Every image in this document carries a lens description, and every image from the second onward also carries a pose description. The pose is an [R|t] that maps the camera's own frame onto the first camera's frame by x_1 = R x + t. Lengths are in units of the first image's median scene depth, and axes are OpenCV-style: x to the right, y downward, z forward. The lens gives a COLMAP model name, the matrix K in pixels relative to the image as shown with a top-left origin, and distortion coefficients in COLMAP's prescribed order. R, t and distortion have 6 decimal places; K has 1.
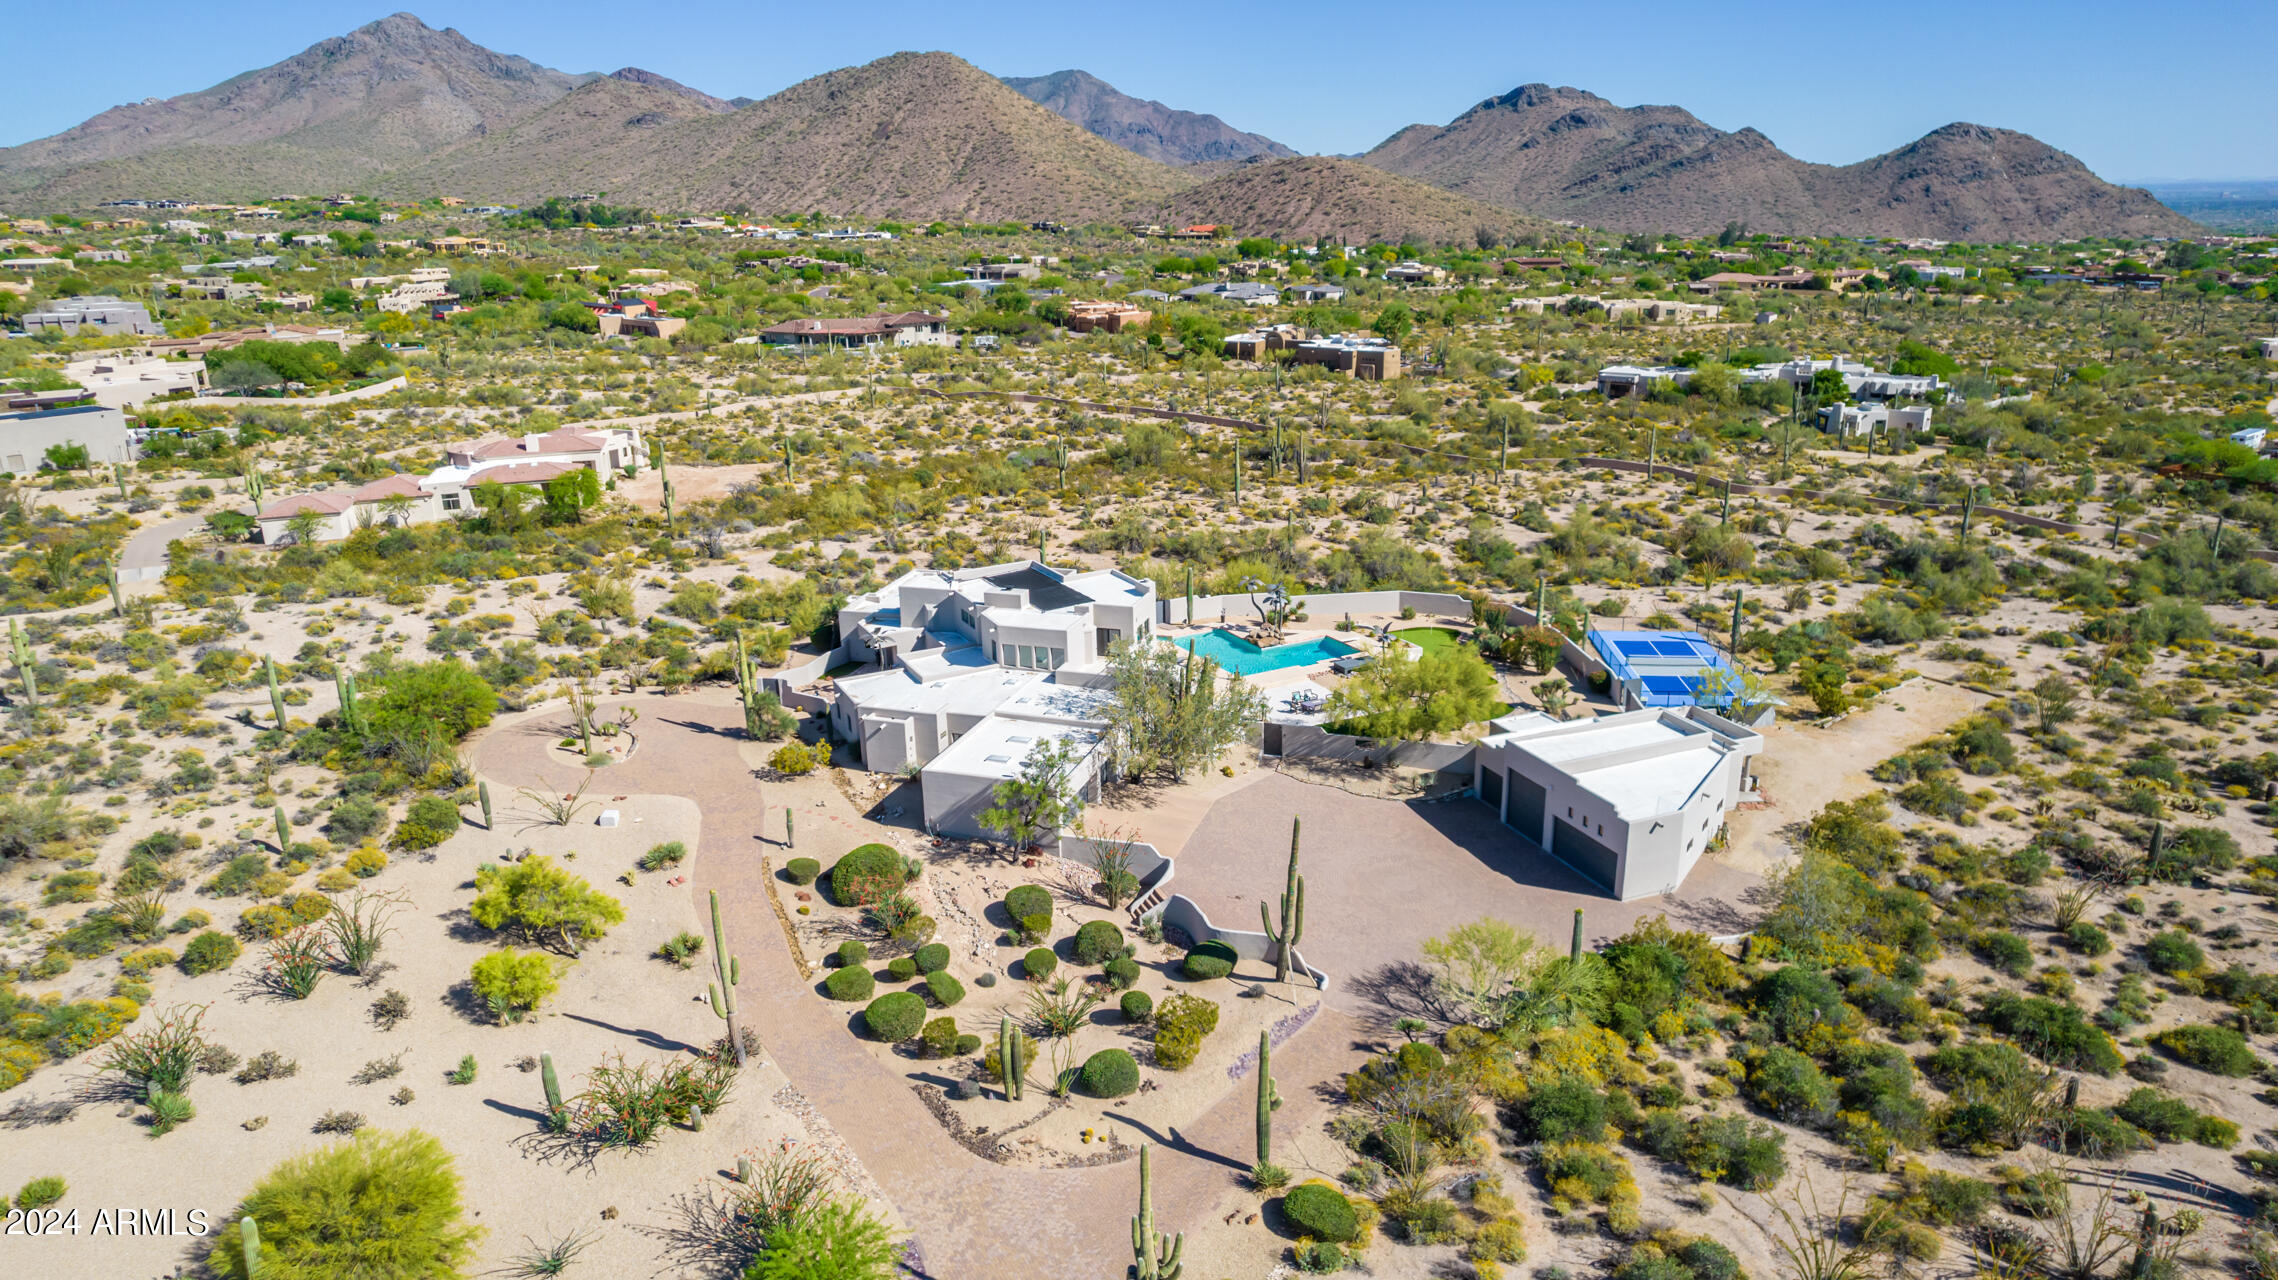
lens RADIAL K [[1466.7, 0, 1145.1], [0, 1466.7, 635.1], [0, 0, 1]] dist [-0.081115, 0.076989]
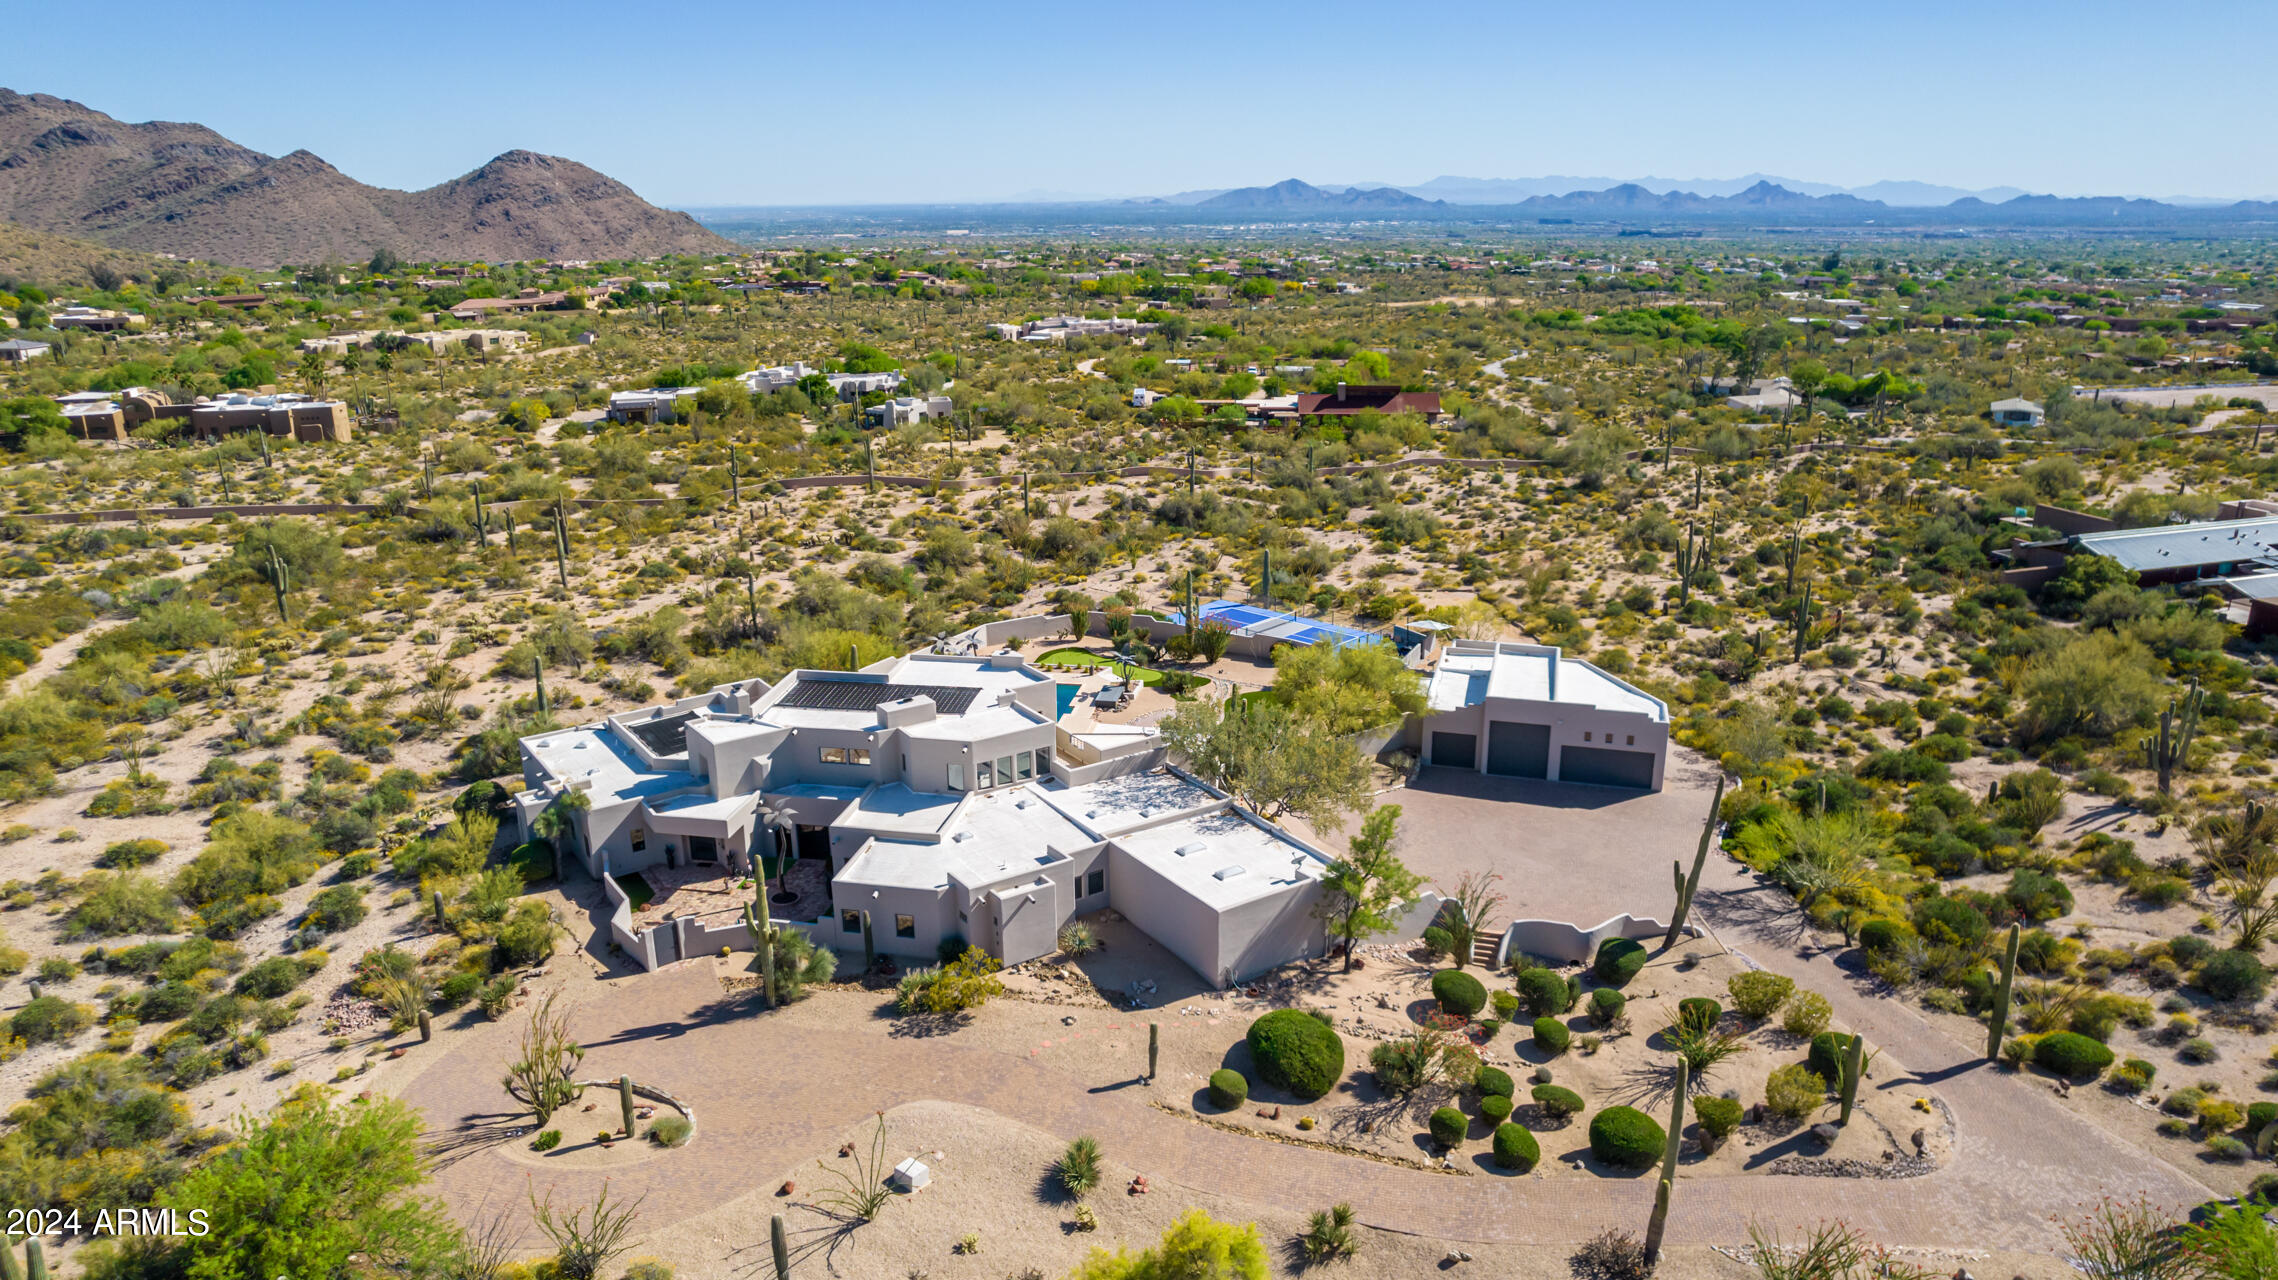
lens RADIAL K [[1470.9, 0, 1143.4], [0, 1470.9, 630.0], [0, 0, 1]] dist [-0.083357, 0.080250]
pose [[0.610202, -0.214634, 0.762618, -0.392617], [0.230529, 0.969053, 0.088277, -0.070659], [-0.757964, 0.121939, 0.640797, 0.267836]]
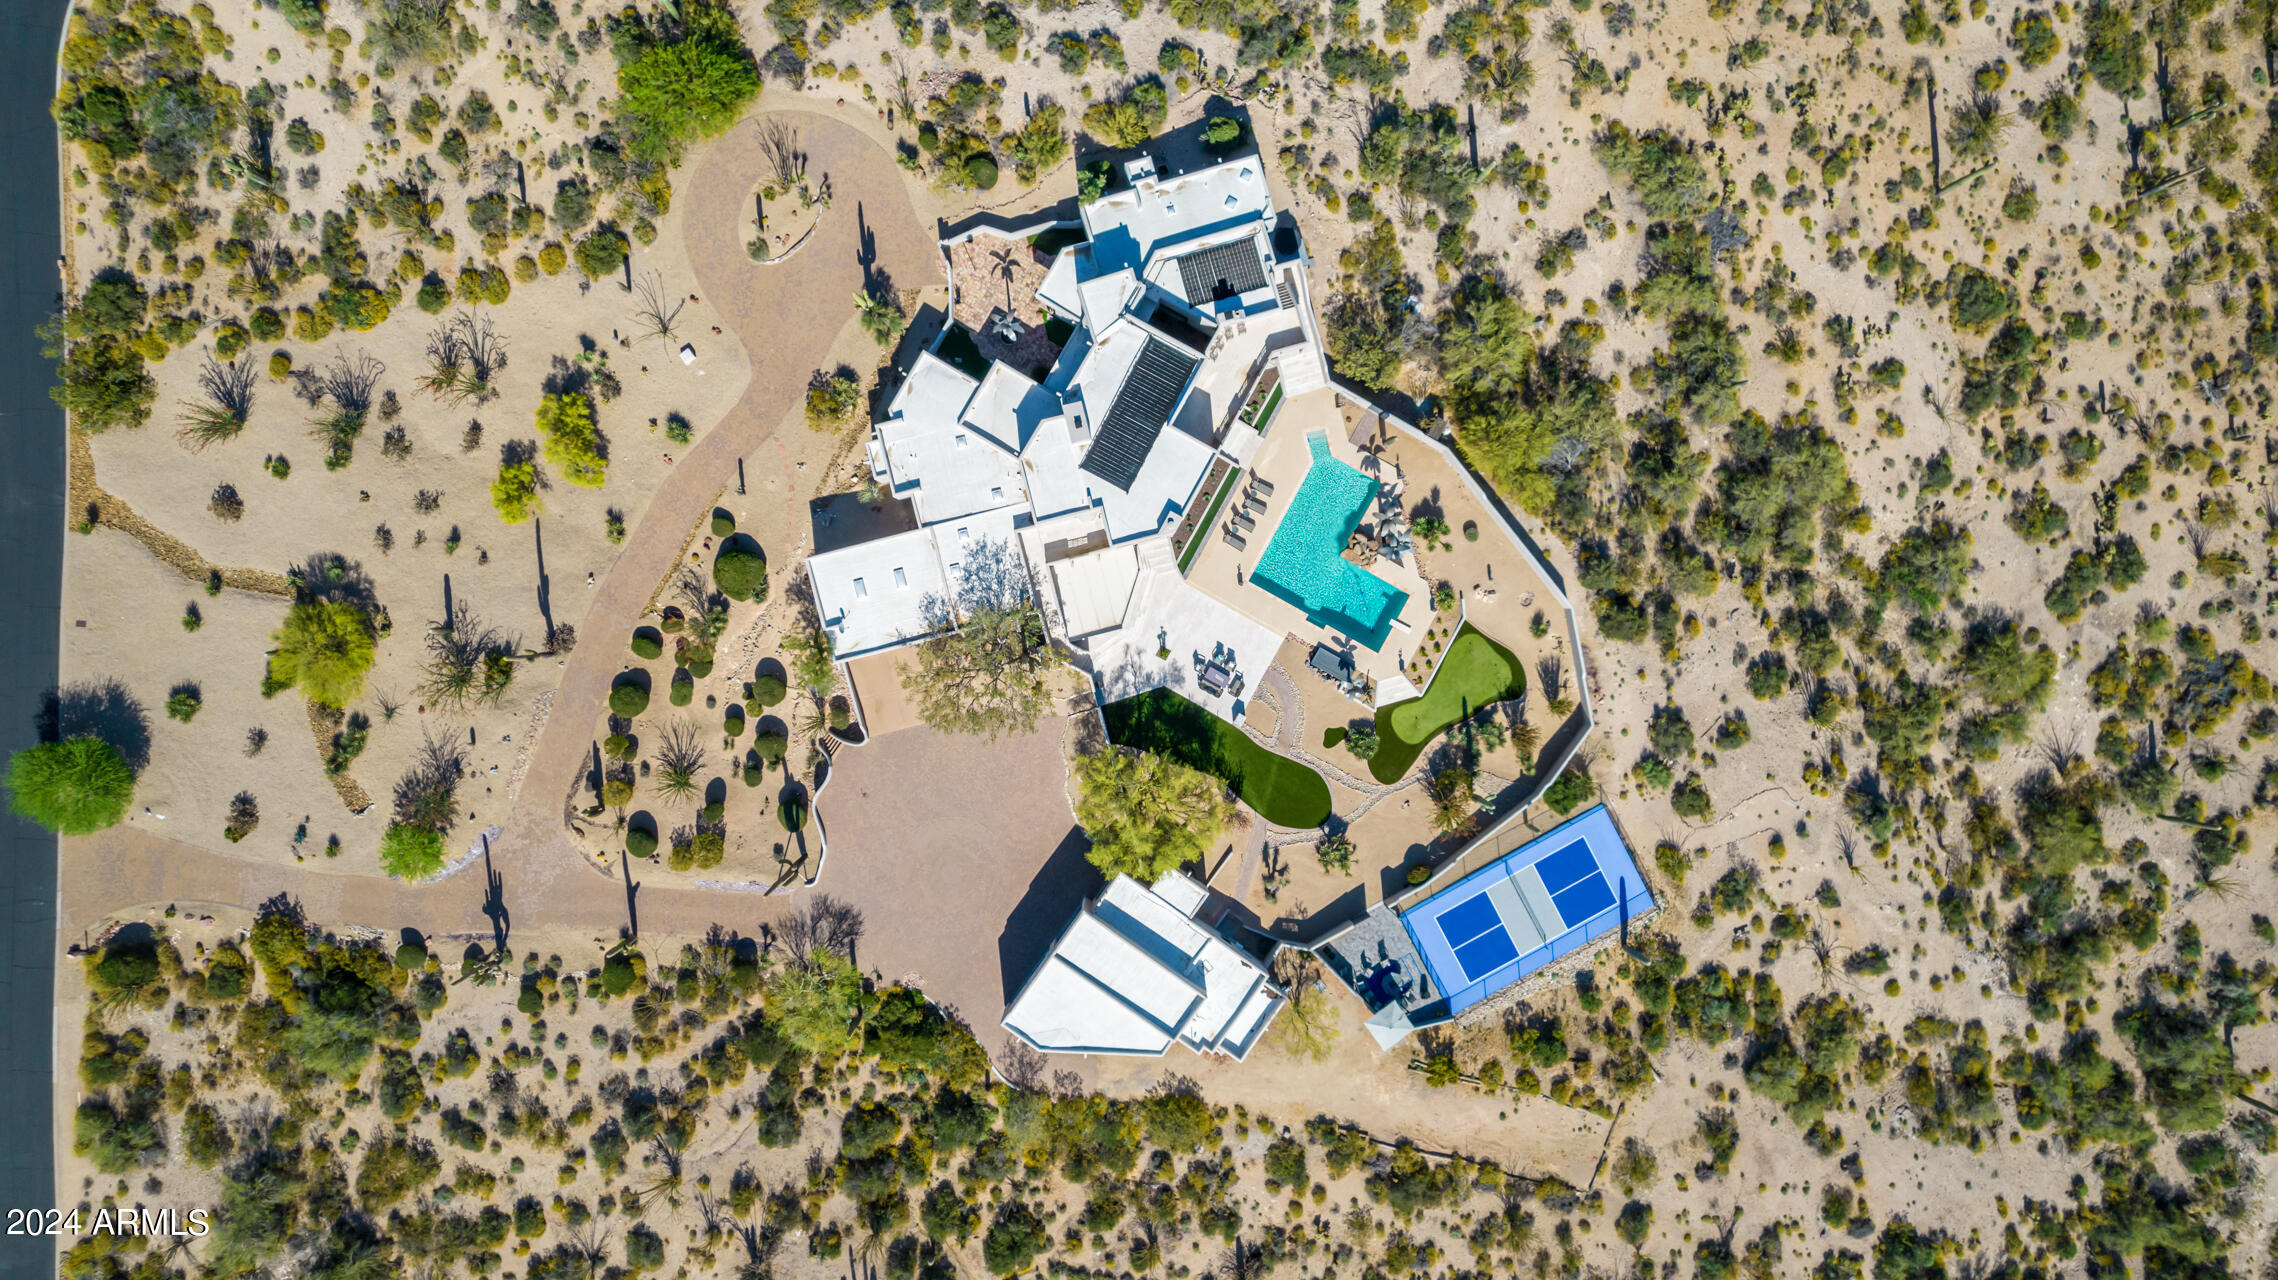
lens RADIAL K [[1457.4, 0, 1130.5], [0, 1457.4, 641.1], [0, 0, 1]] dist [-0.074354, 0.062685]
pose [[0.537970, 0.840760, 0.060923, -0.006431], [-0.276294, 0.107586, 0.955032, -0.656231], [0.796398, -0.530611, 0.290175, 0.429092]]
